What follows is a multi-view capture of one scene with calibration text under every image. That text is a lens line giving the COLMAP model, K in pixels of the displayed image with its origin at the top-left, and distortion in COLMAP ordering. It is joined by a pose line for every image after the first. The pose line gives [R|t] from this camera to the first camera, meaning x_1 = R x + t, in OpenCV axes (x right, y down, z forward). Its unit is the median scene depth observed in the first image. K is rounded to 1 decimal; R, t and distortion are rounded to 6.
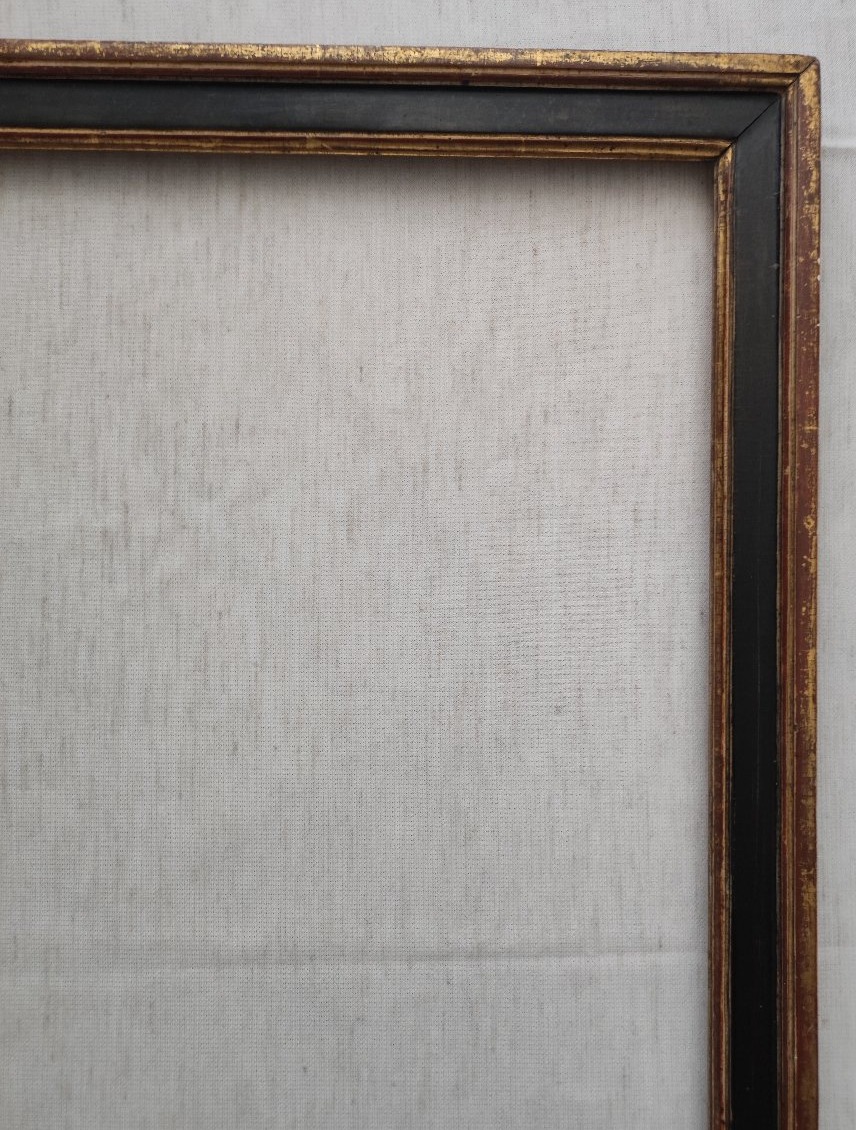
lens RADIAL K [[895.4, 0, 445.0], [0, 895.4, 533.9], [0, 0, 1]] dist [-0.002932, -0.002964]
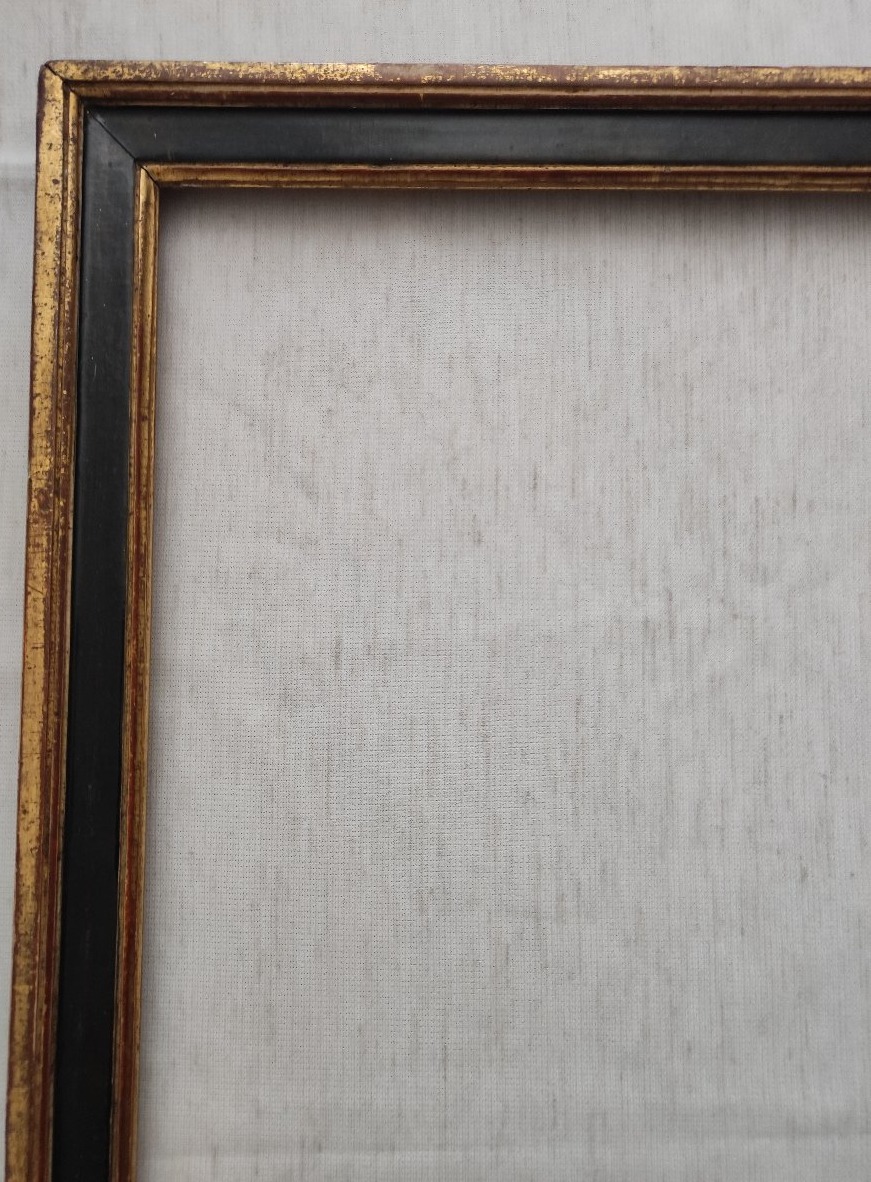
lens RADIAL K [[927.1, 0, 435.5], [0, 927.1, 591.0], [0, 0, 1]] dist [-0.004805, -0.002647]
pose [[0.999701, -0.004924, -0.023962, -0.590348], [0.003847, 0.998989, -0.044784, 0.007168], [0.024158, 0.044678, 0.998709, 0.099950]]
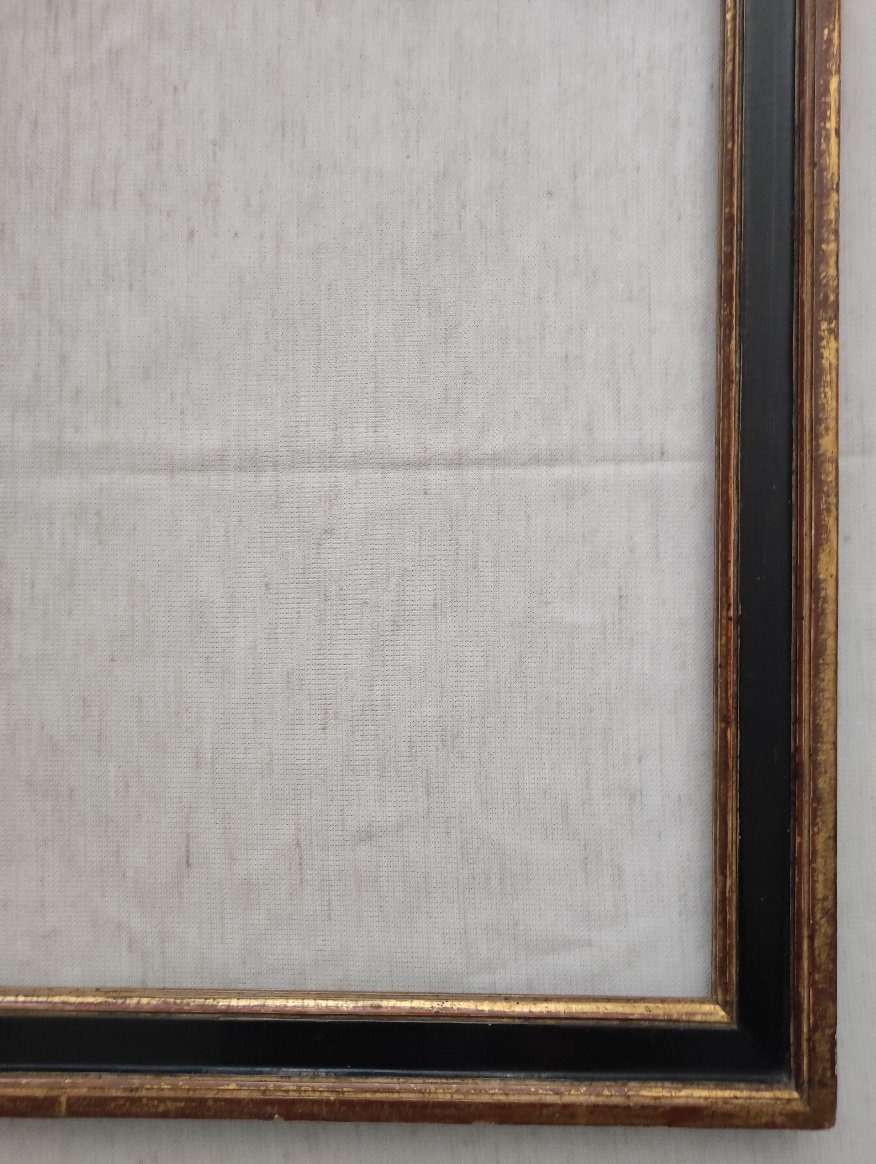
lens RADIAL K [[930.0, 0, 438.3], [0, 930.0, 605.3], [0, 0, 1]] dist [-0.000863, -0.007628]
pose [[0.999784, 0.004486, -0.020276, 0.037281], [-0.004156, 0.999859, 0.016292, 0.624927], [0.020347, -0.016204, 0.999662, 0.063484]]
